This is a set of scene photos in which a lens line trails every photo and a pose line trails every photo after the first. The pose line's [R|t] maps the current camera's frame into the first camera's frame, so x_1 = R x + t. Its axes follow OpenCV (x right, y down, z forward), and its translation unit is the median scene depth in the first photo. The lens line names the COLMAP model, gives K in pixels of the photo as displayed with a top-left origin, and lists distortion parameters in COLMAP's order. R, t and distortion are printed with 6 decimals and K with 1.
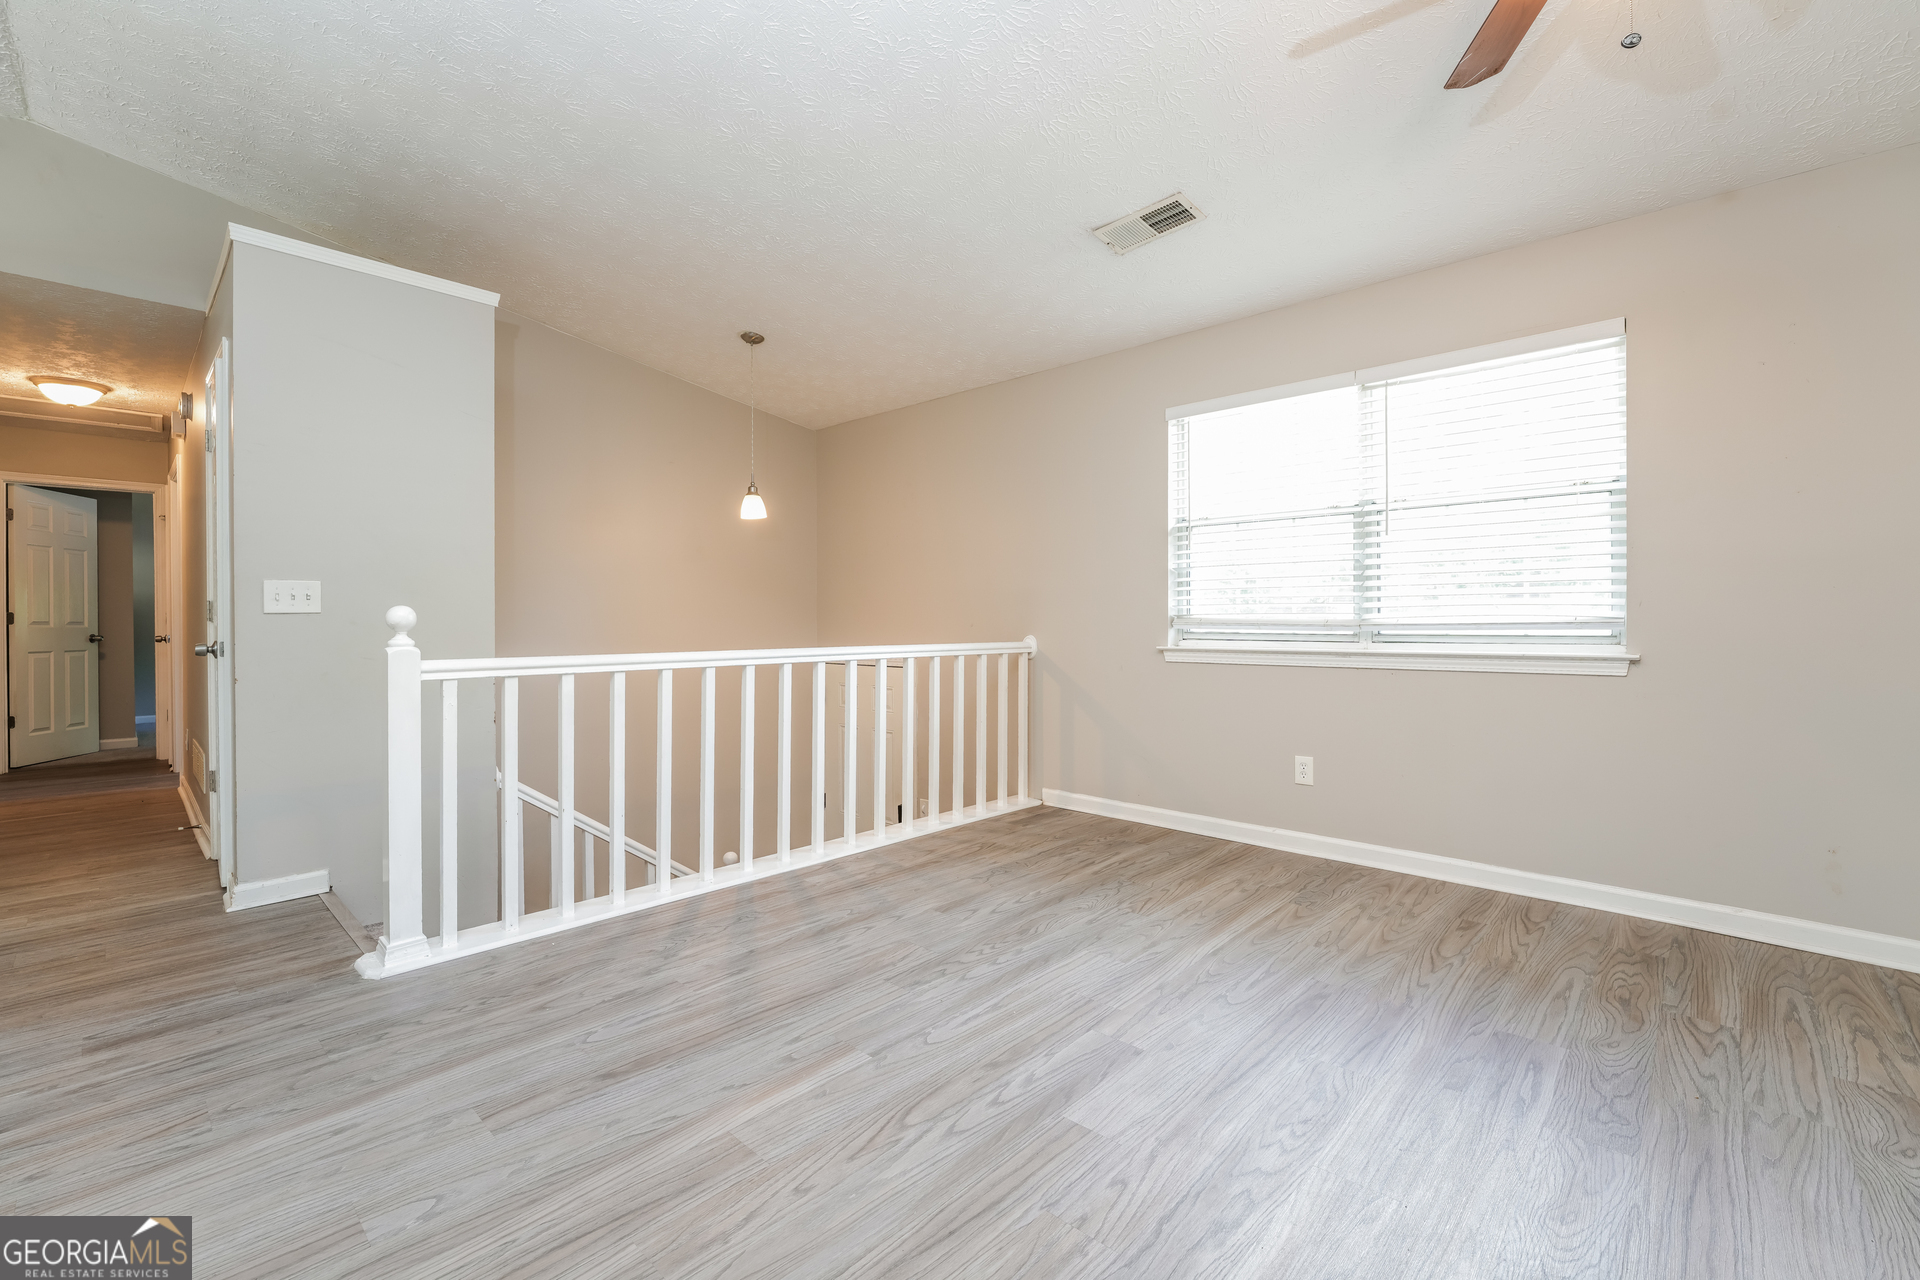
lens RADIAL K [[789.7, 0, 964.1], [0, 789.7, 624.5], [0, 0, 1]] dist [-0.011826, 0.000037]
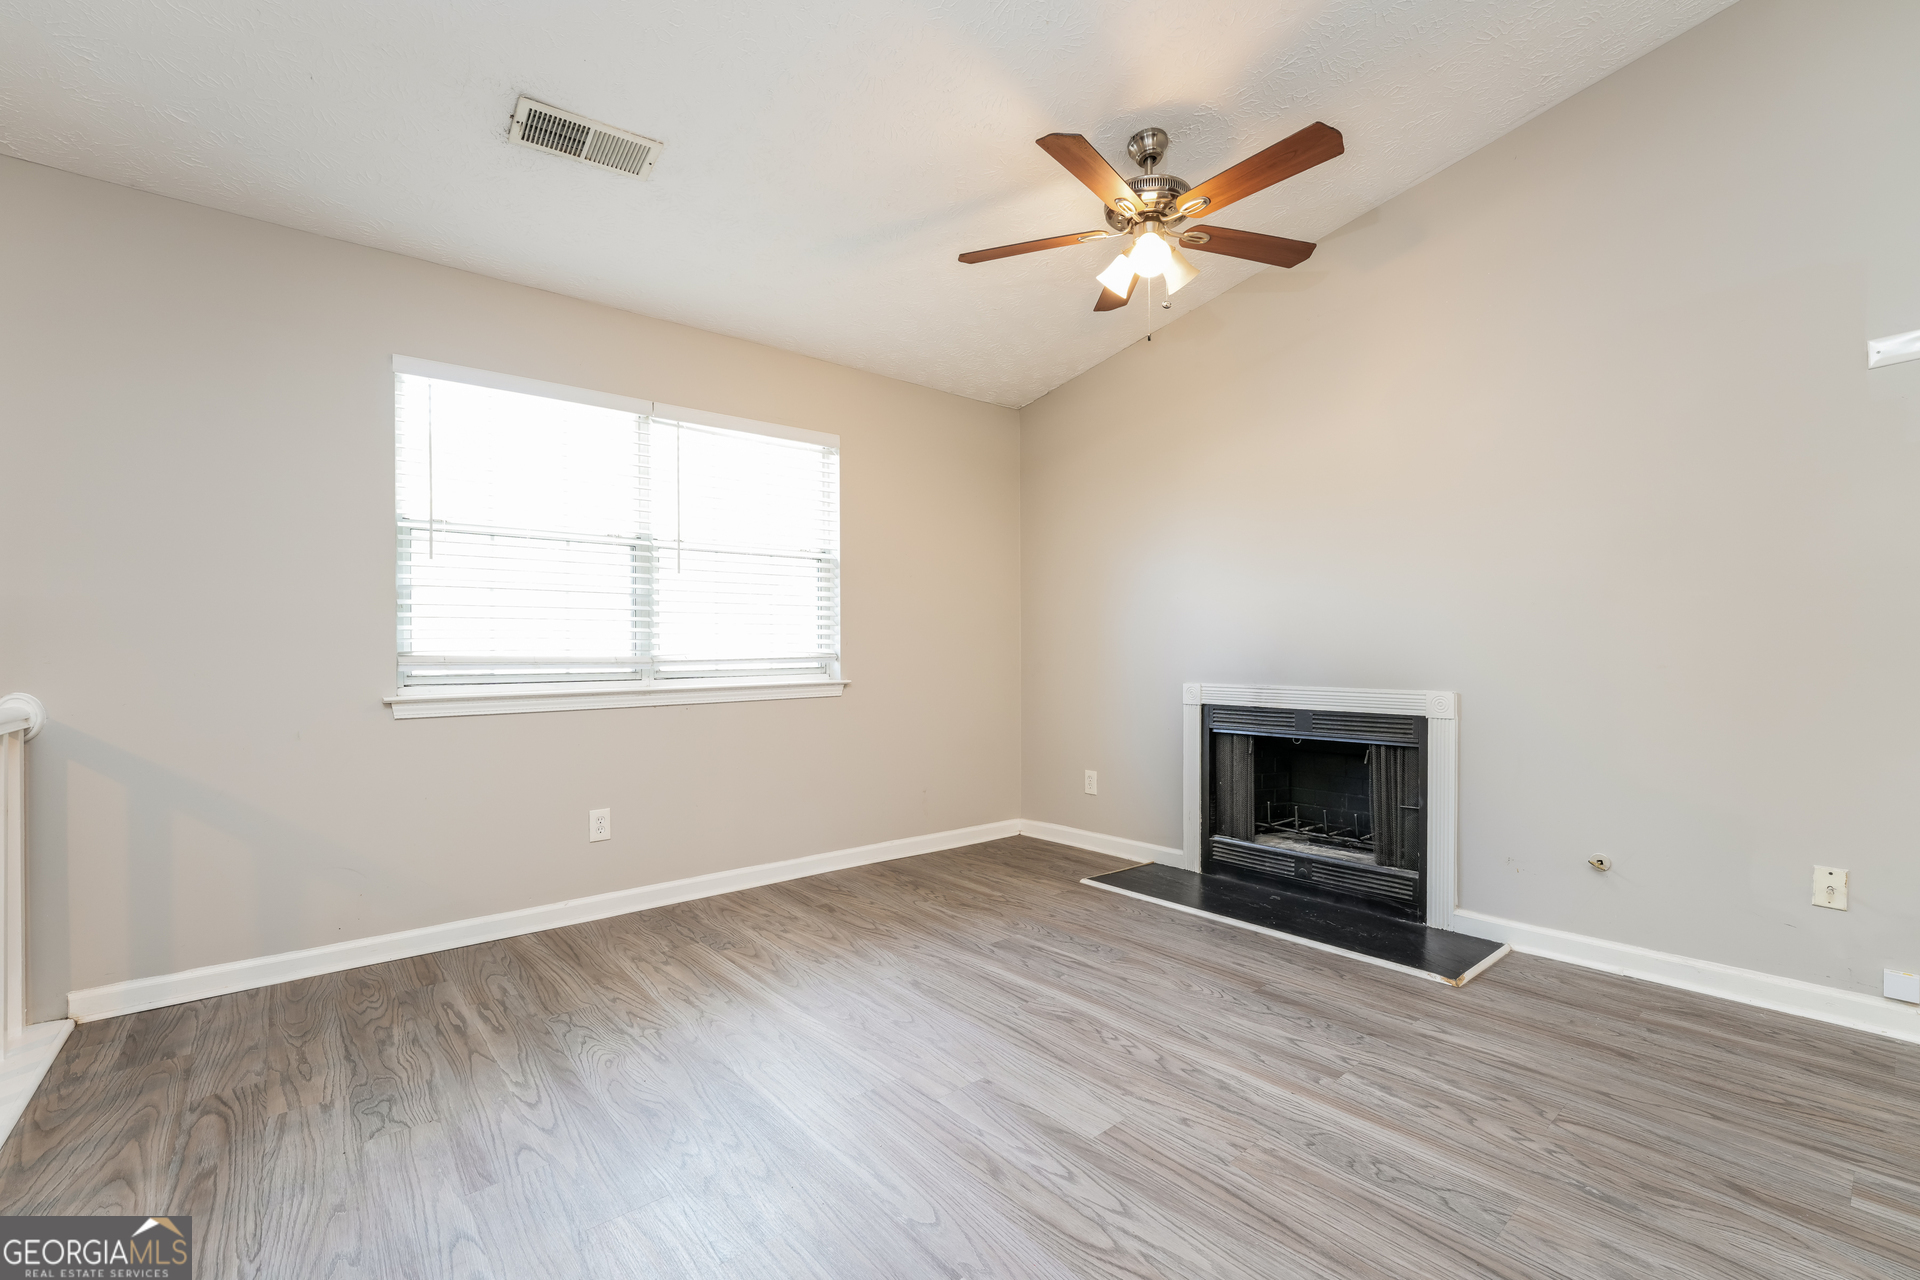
lens RADIAL K [[817.0, 0, 963.3], [0, 817.0, 655.1], [0, 0, 1]] dist [-0.017266, 0.001049]
pose [[0.133218, -0.003617, 0.991080, -0.484983], [0.012986, 0.999914, 0.001904, -0.005097], [-0.991002, 0.012617, 0.133253, 0.522136]]
